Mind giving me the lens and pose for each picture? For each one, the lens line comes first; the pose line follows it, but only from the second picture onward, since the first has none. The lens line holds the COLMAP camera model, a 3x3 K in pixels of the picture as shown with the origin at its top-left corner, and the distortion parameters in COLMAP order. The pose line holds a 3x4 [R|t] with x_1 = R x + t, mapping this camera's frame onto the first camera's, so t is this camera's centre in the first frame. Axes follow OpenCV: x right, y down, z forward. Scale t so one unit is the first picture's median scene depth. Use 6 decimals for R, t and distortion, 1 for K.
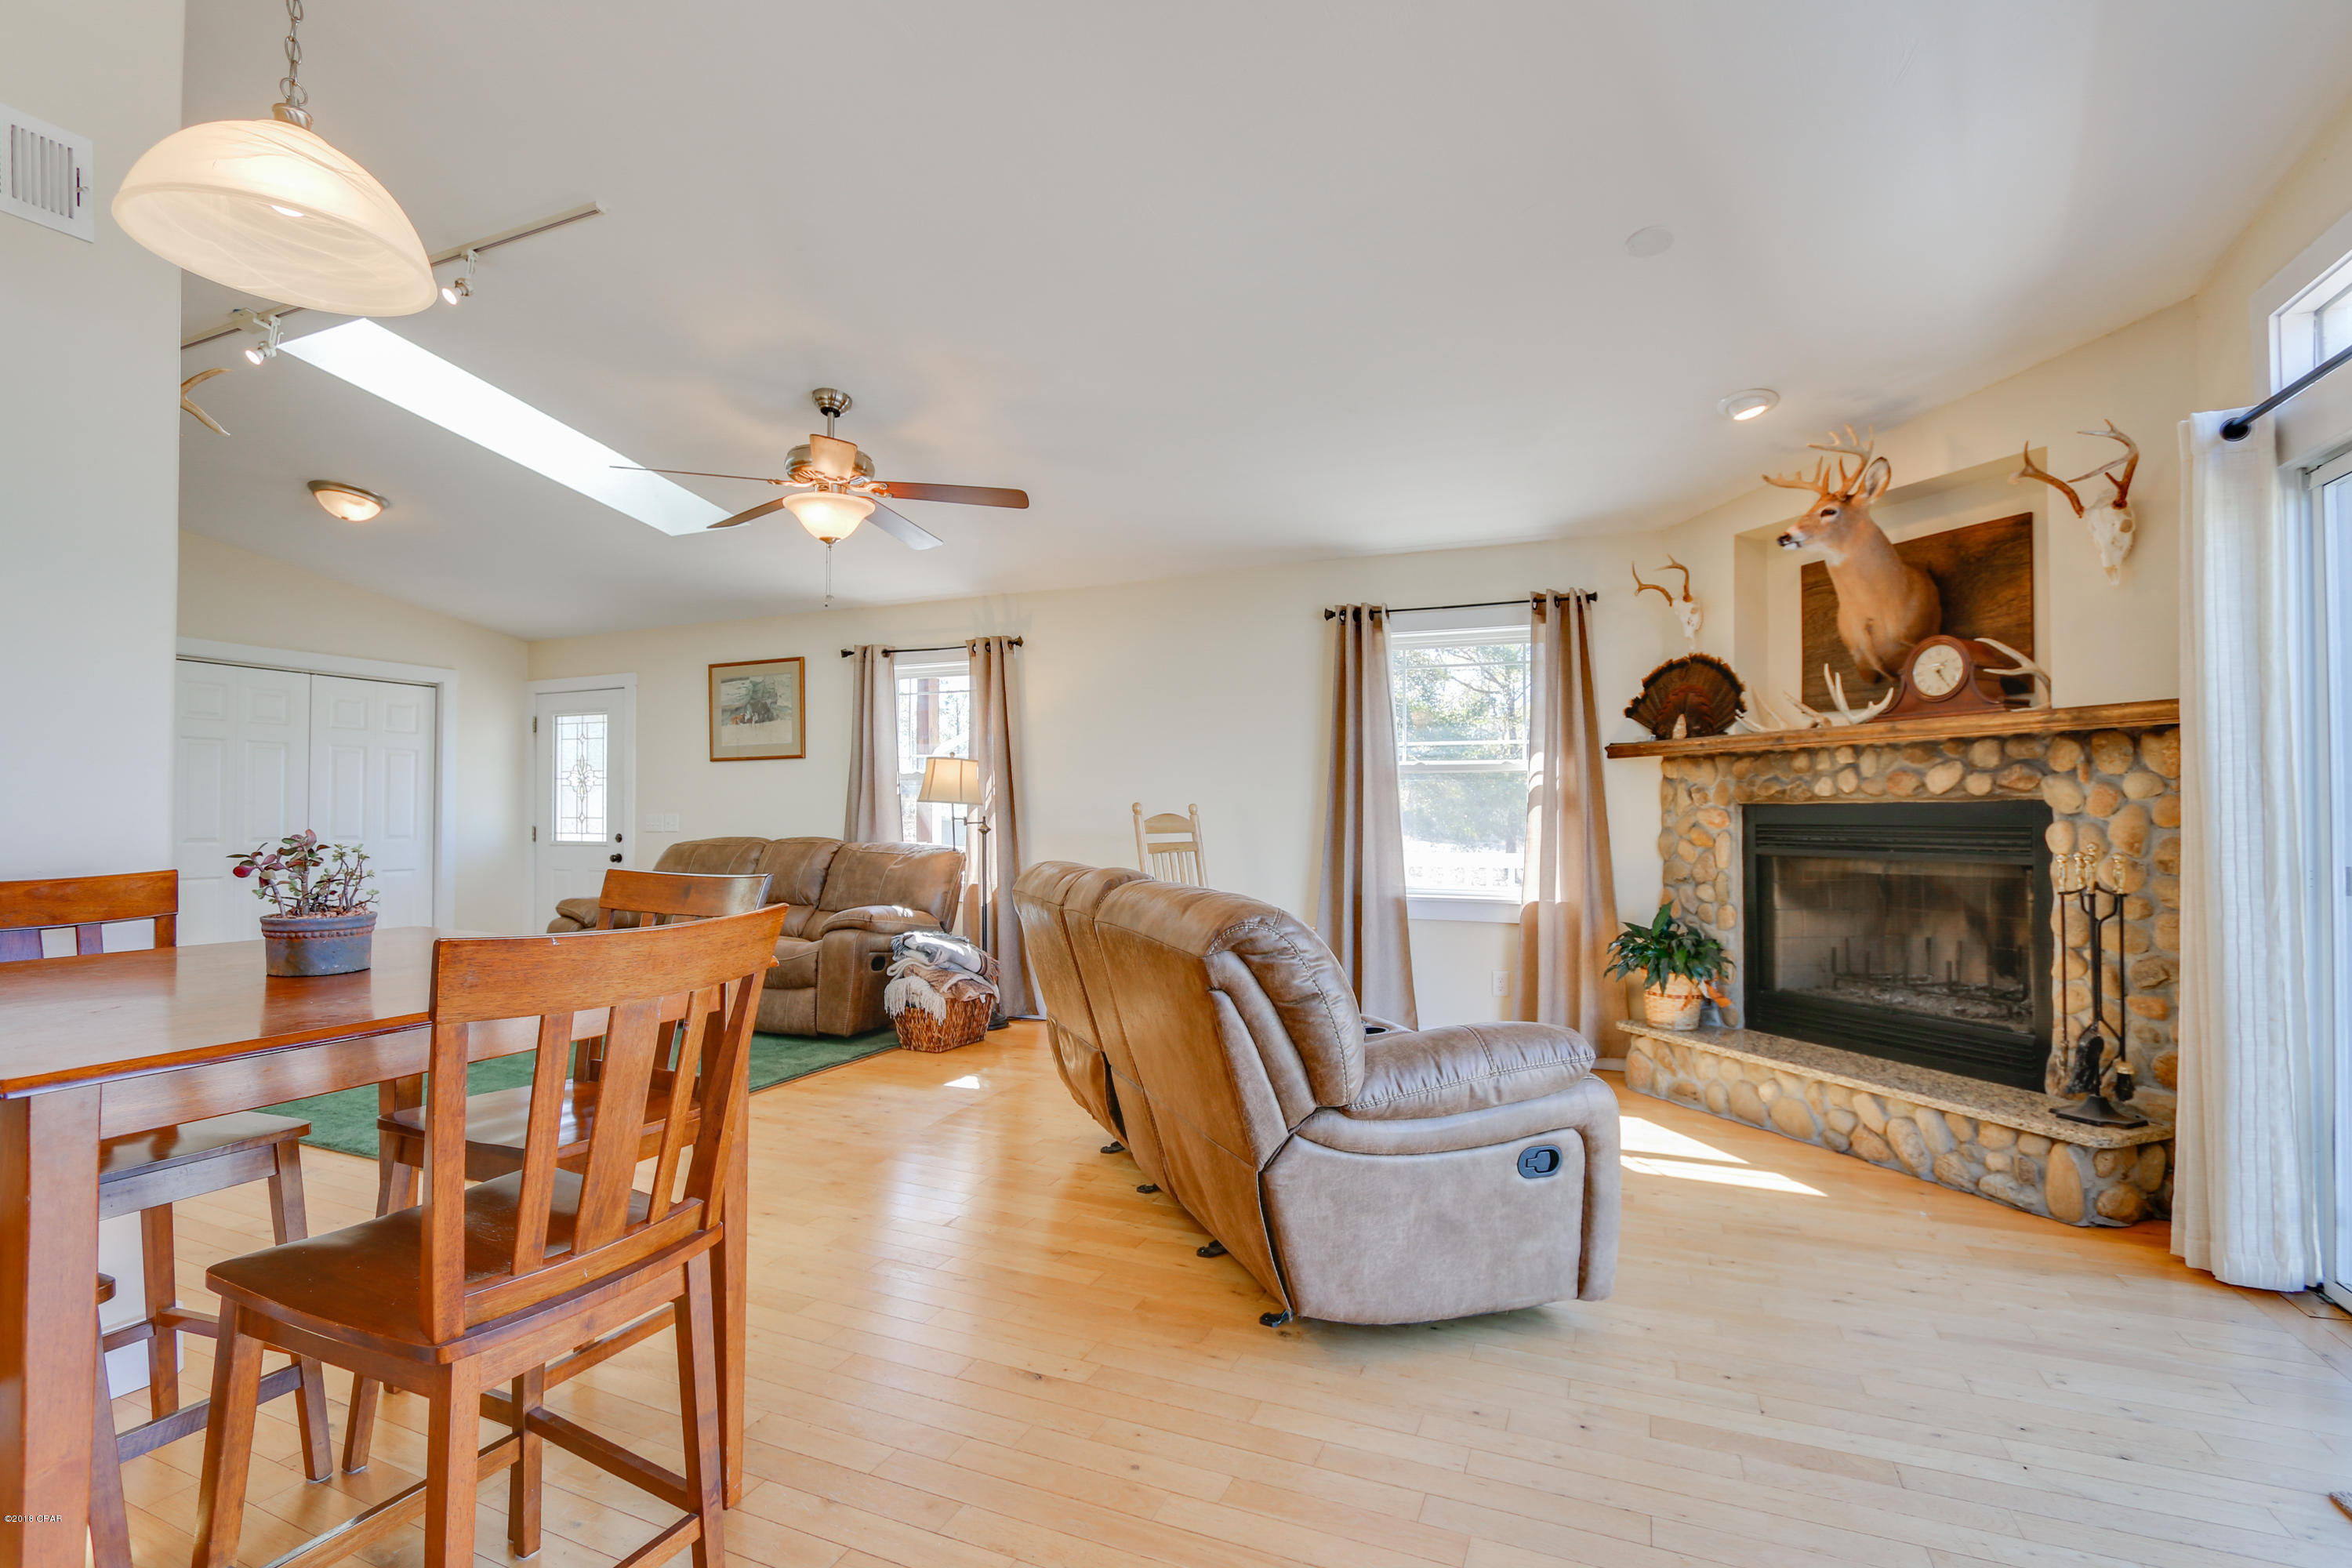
lens RADIAL K [[1149.6, 0, 1174.6], [0, 1149.6, 834.0], [0, 0, 1]] dist [-0.019827, 0.000428]
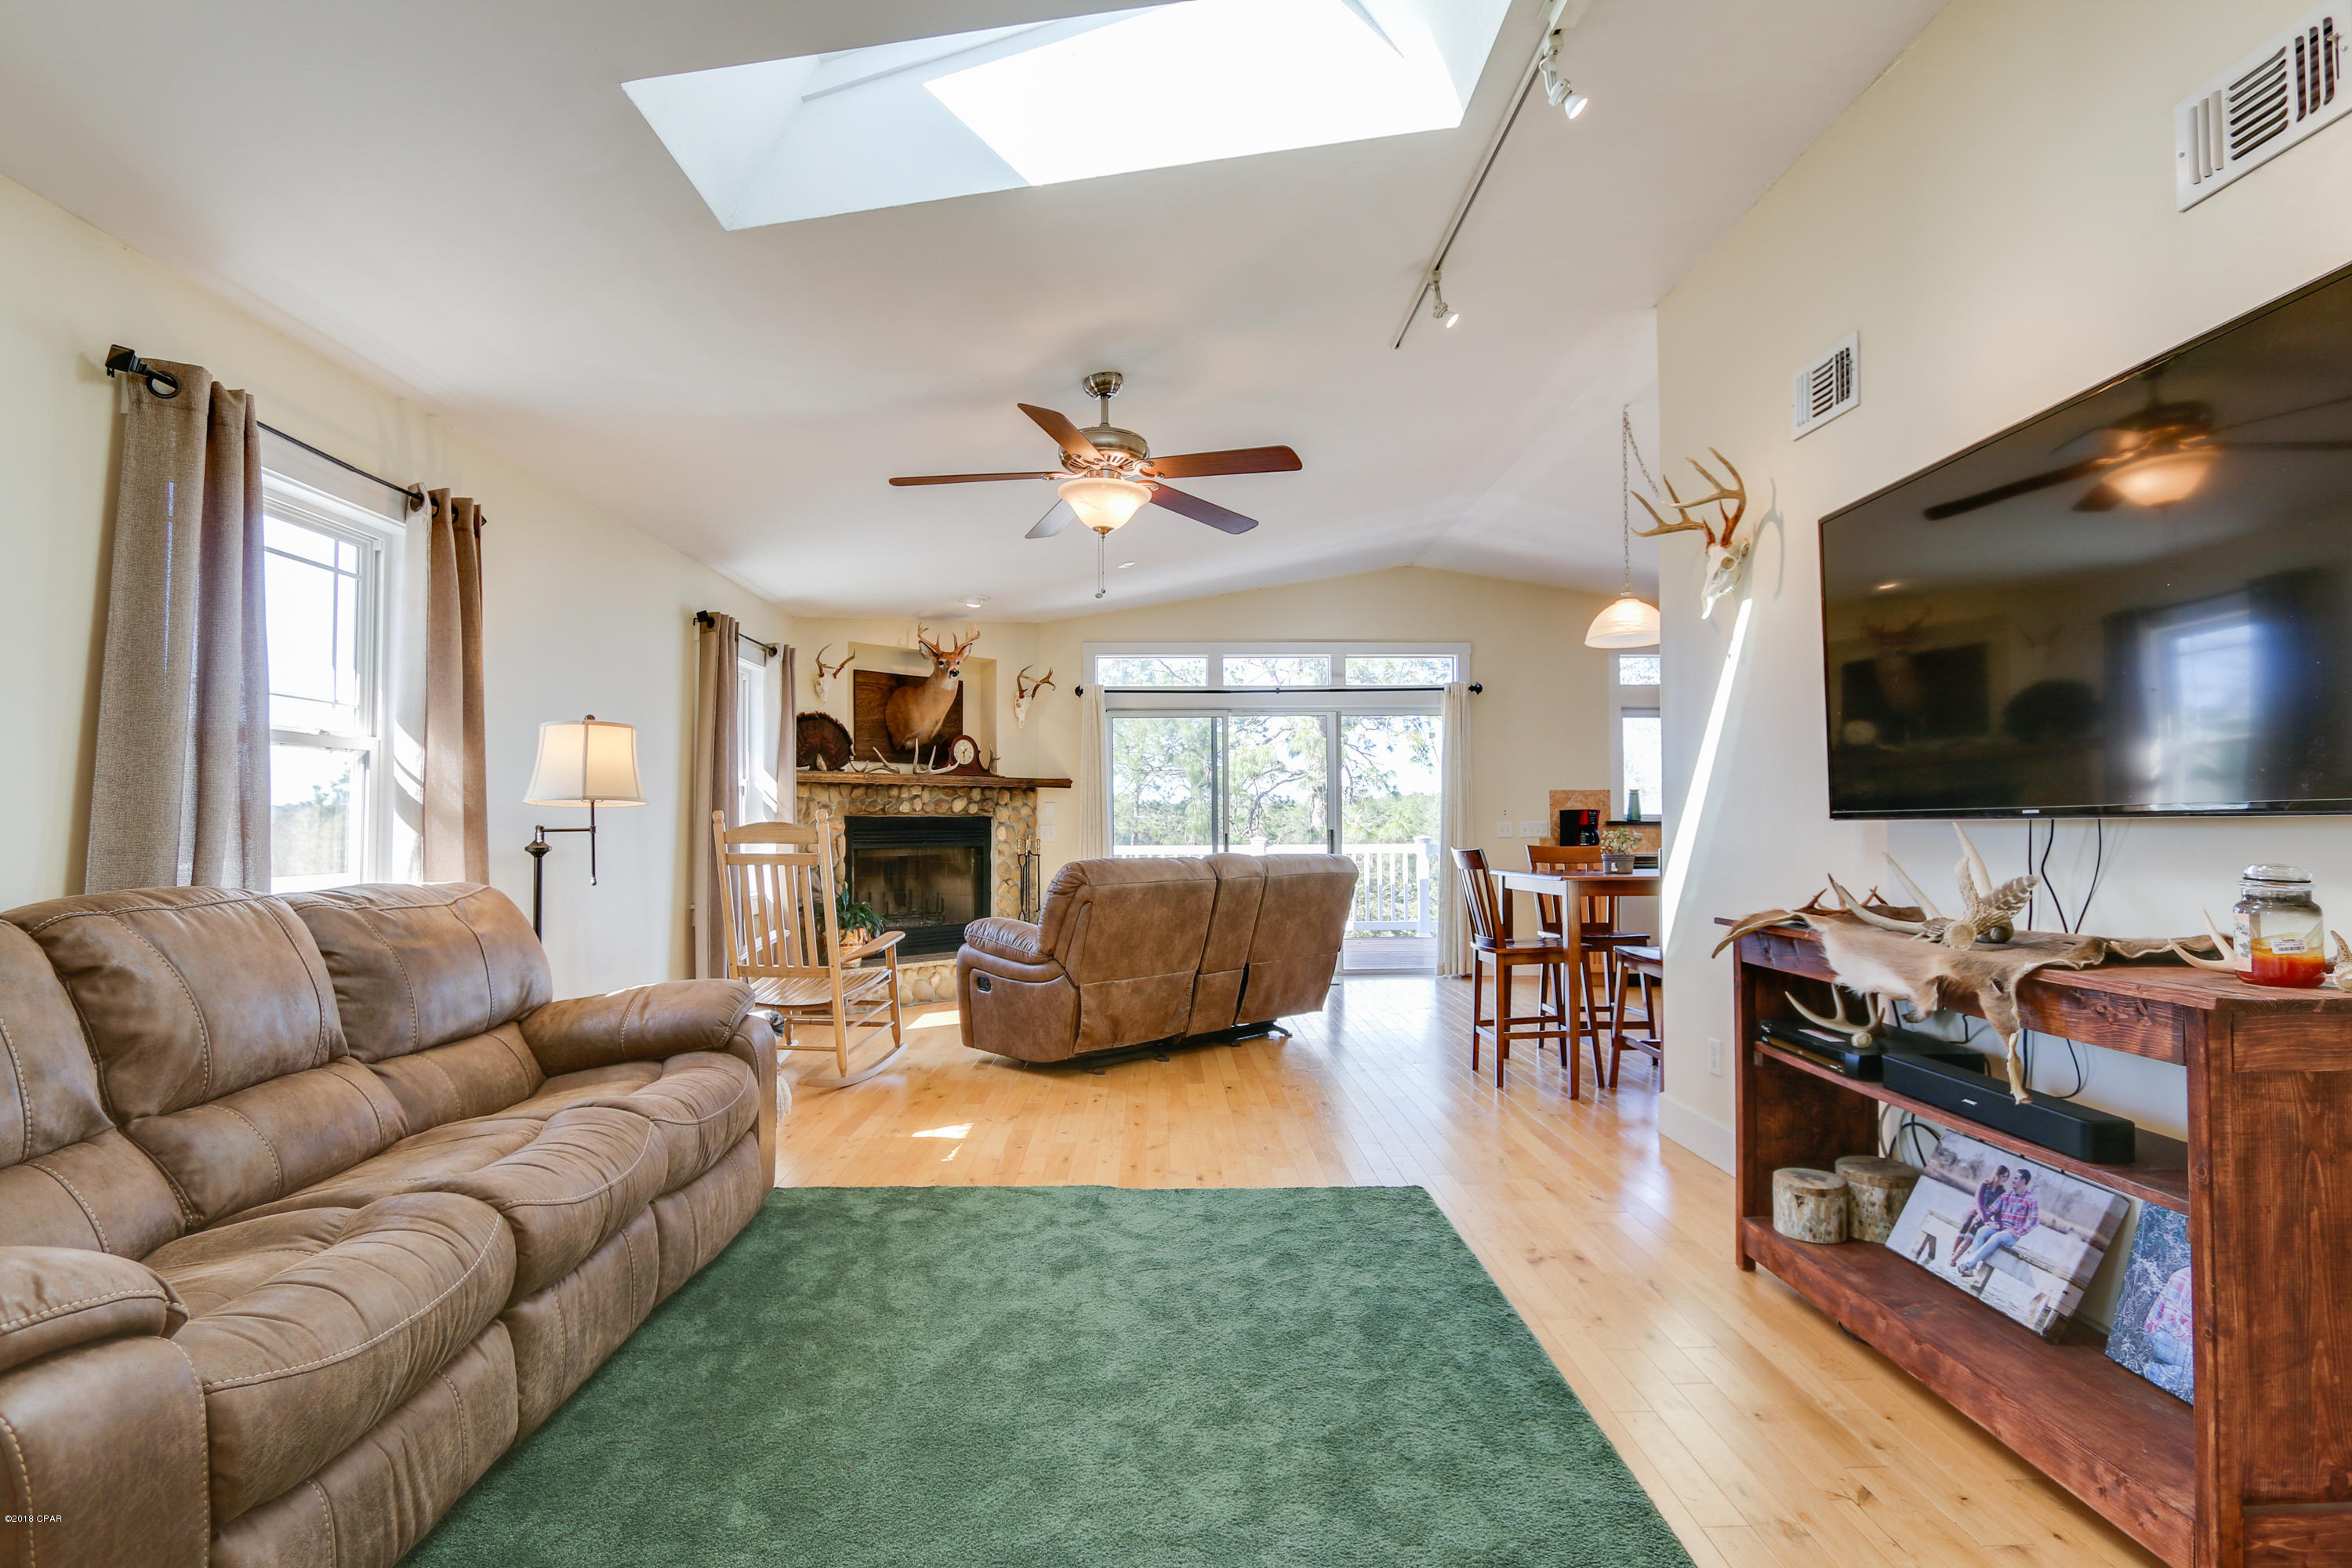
lens RADIAL K [[1050.3, 0, 1173.6], [0, 1050.3, 782.1], [0, 0, 1]] dist [-0.017948, 0.000915]
pose [[-0.413774, 0.032322, 0.909806, -0.996321], [0.010991, 0.999474, -0.030509, -0.024405], [-0.910313, -0.002624, -0.413912, 1.208728]]
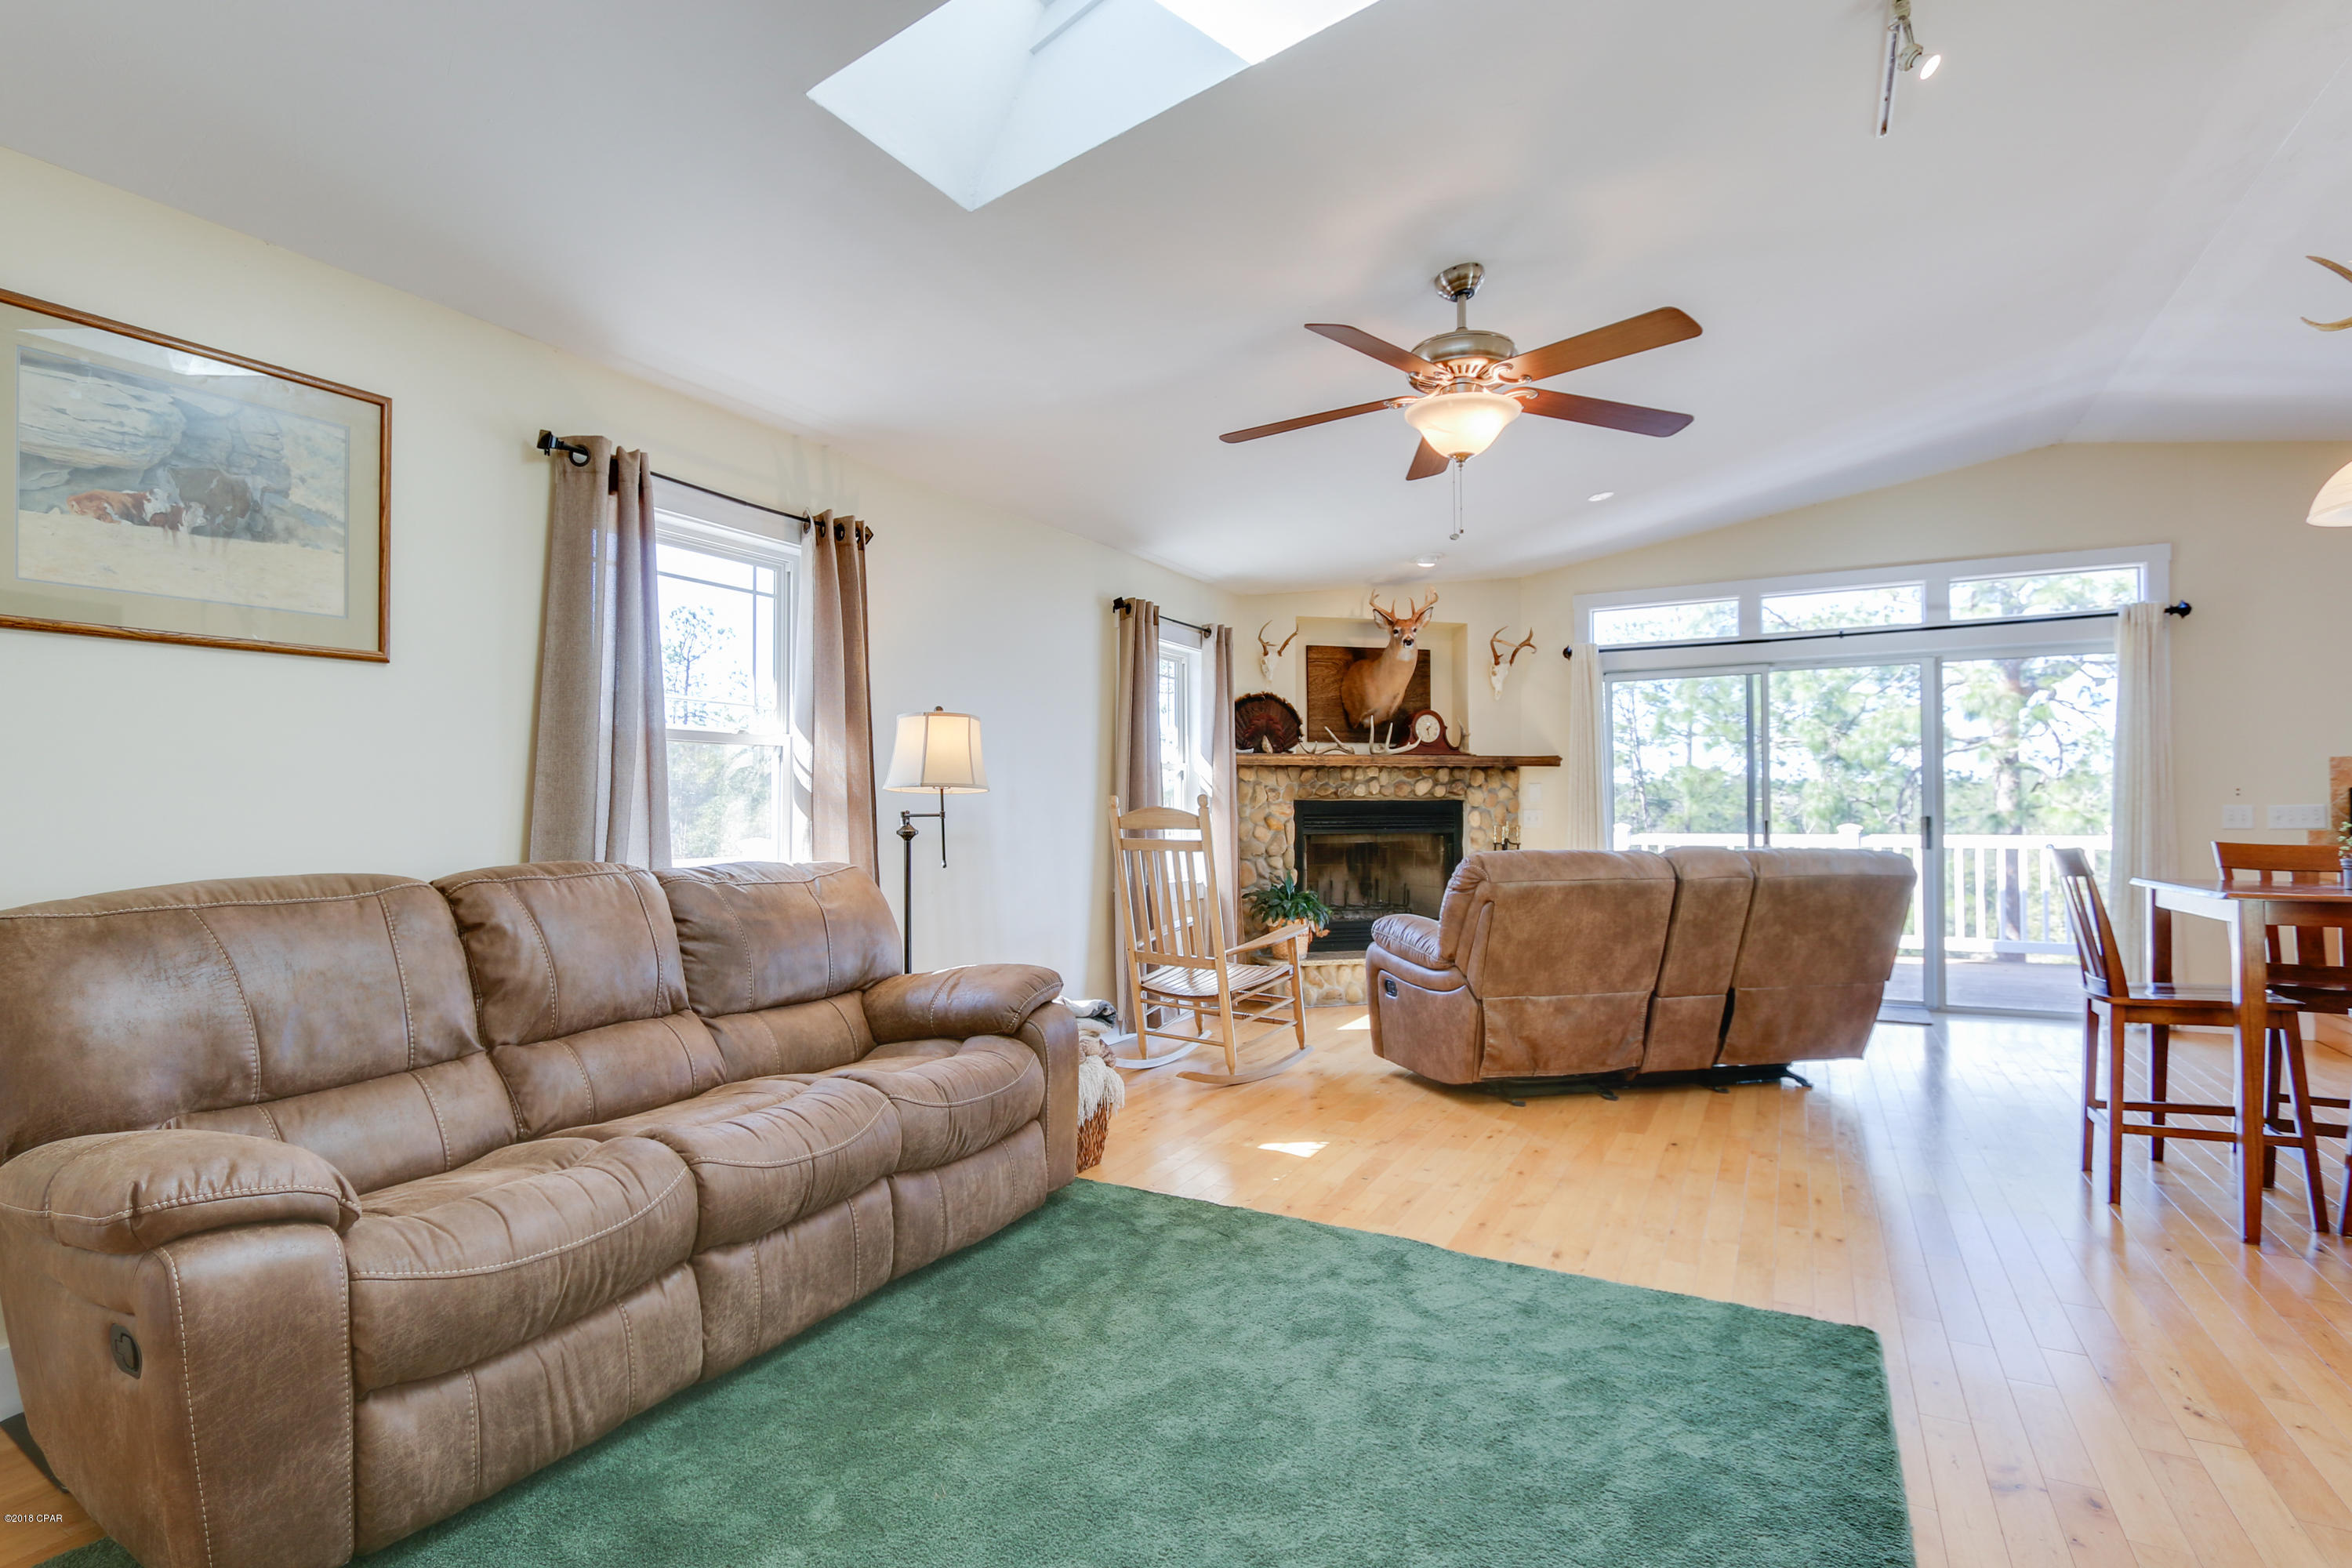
lens RADIAL K [[1113.8, 0, 1176.0], [0, 1113.8, 784.0], [0, 0, 1]] dist [-0.018624, 0.000106]
pose [[0.100014, 0.016669, 0.994846, -0.966863], [0.014123, 0.999735, -0.018171, -0.023409], [-0.994886, 0.015867, 0.099752, 1.032615]]
